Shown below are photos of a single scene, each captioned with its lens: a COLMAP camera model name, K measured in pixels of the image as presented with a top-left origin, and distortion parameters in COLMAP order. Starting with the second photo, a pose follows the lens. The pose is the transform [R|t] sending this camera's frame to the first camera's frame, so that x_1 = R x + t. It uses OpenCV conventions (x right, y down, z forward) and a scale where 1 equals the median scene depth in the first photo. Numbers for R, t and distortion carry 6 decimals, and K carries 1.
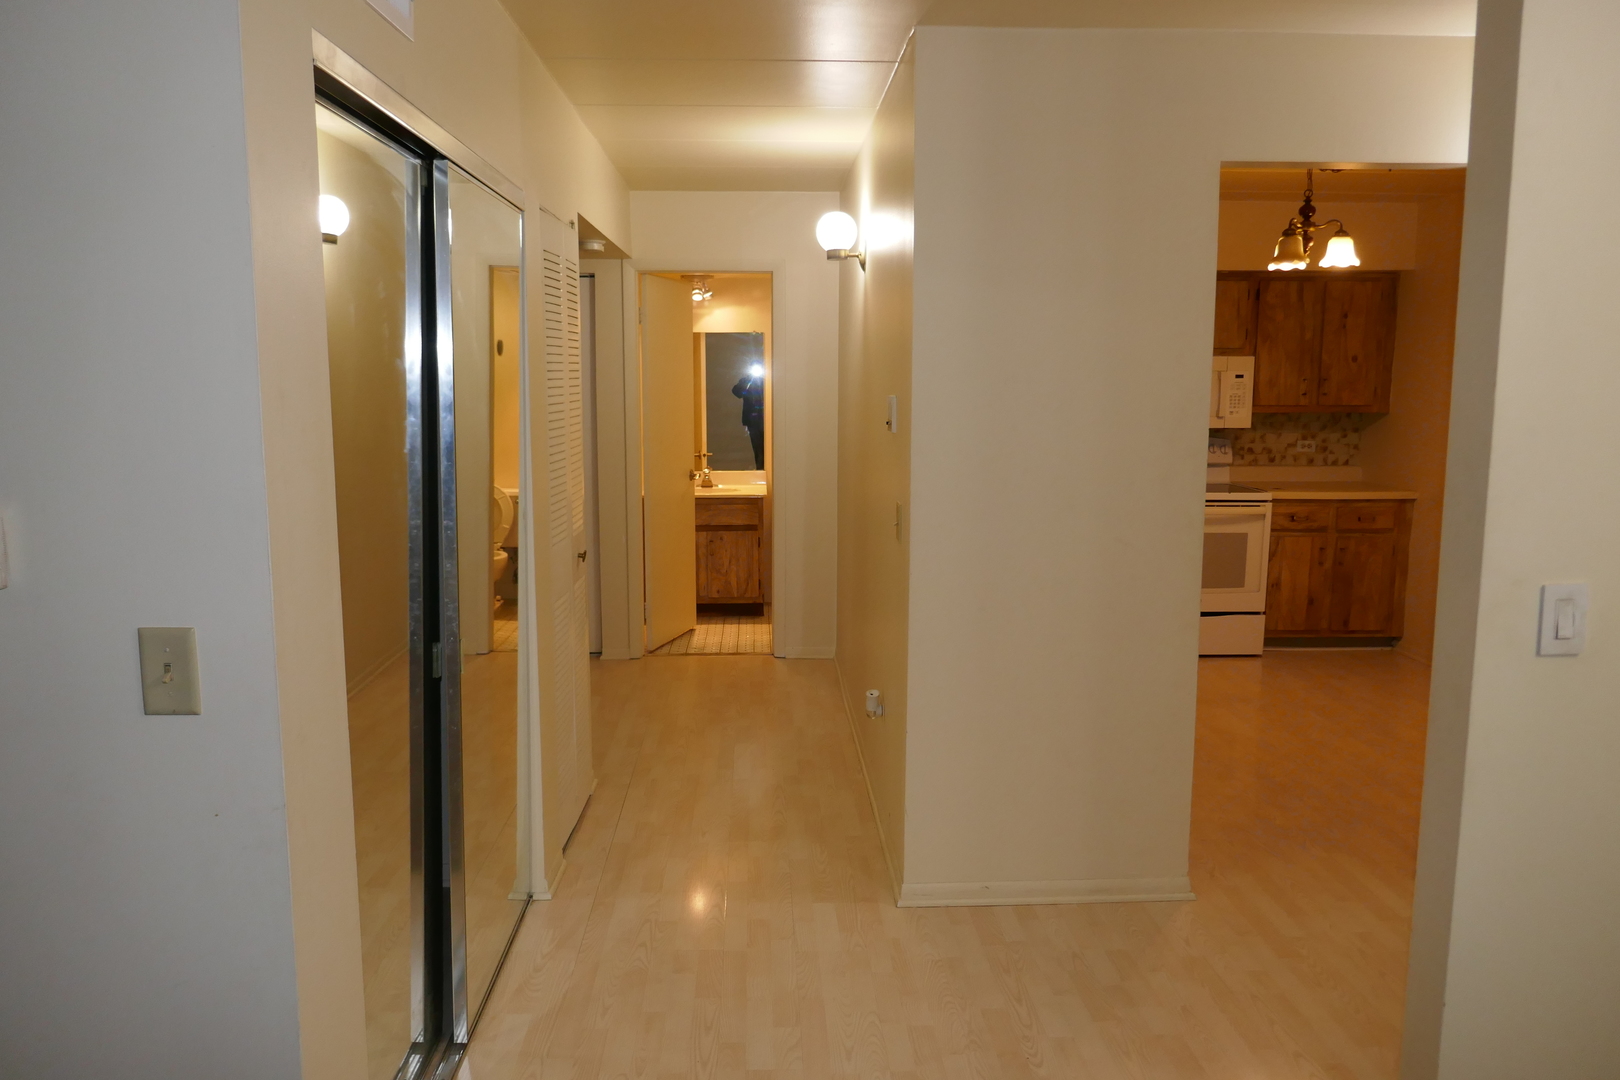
lens RADIAL K [[1177.5, 0, 810.0], [0, 1177.5, 540.0], [0, 0, 1]] dist [-0.004747, -0.002013]
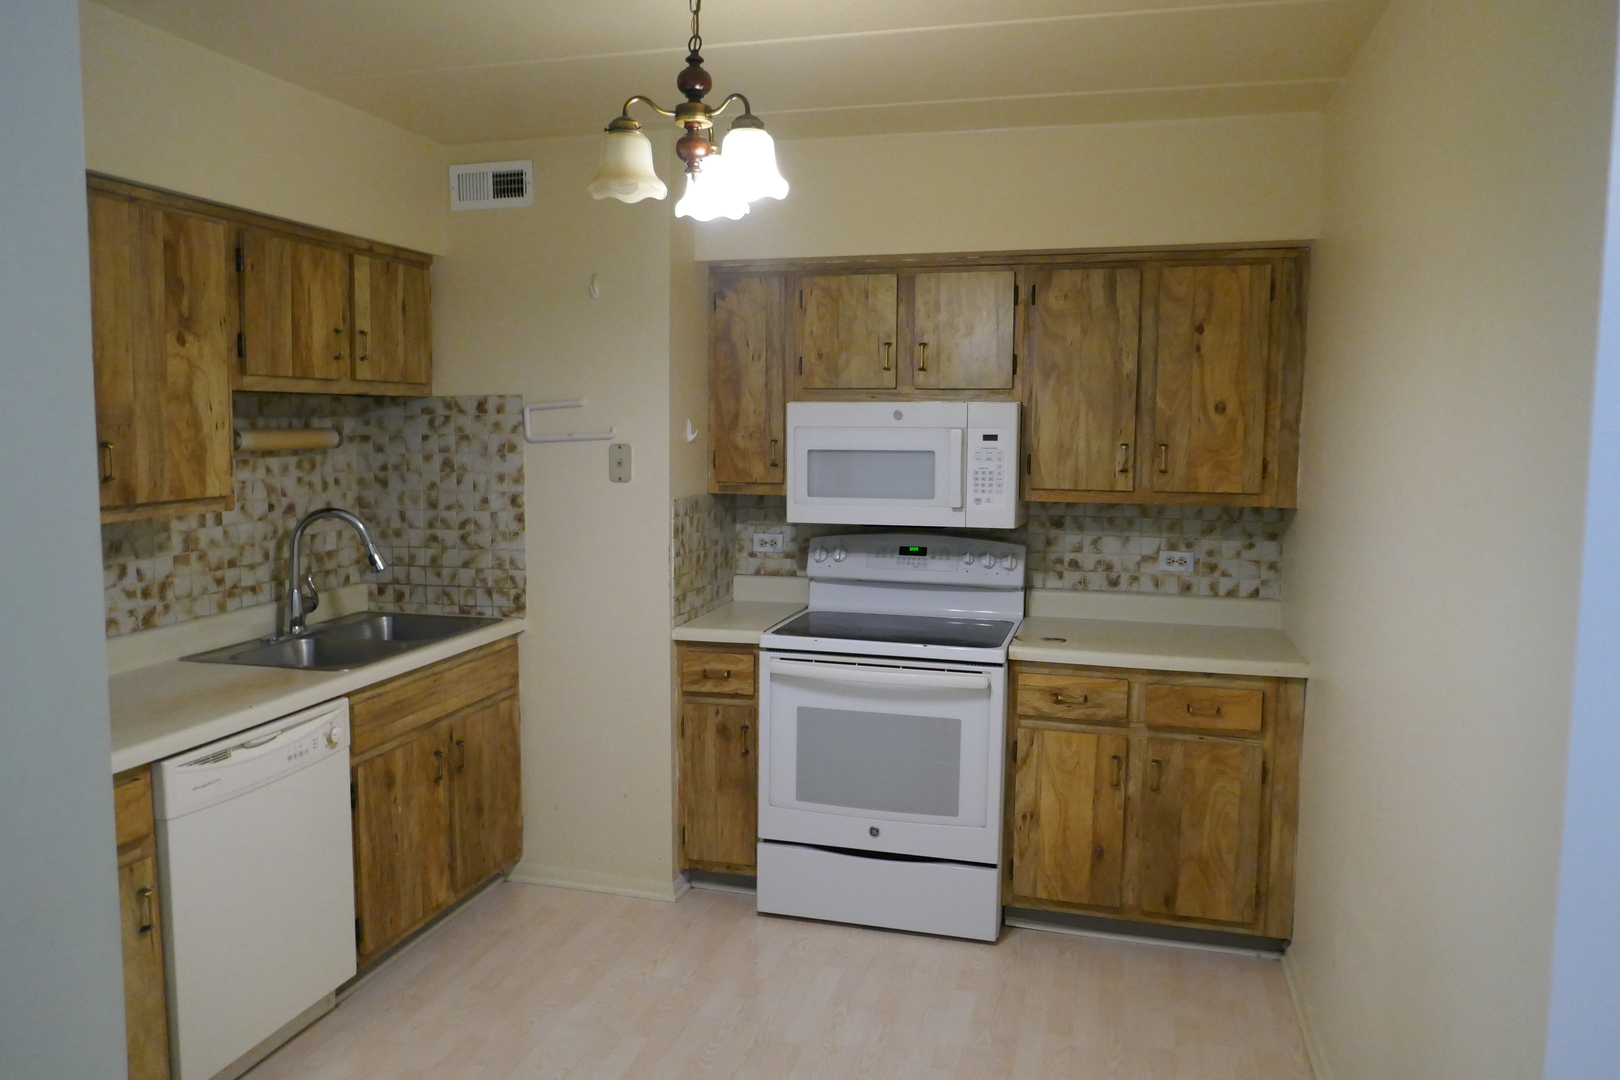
lens RADIAL K [[1177.5, 0, 810.0], [0, 1177.5, 540.0], [0, 0, 1]] dist [-0.004747, -0.002013]
pose [[0.951635, 0.038210, -0.304845, 0.453437], [-0.051822, 0.997982, -0.036685, -0.063905], [0.302828, 0.050708, 0.951695, 0.431891]]
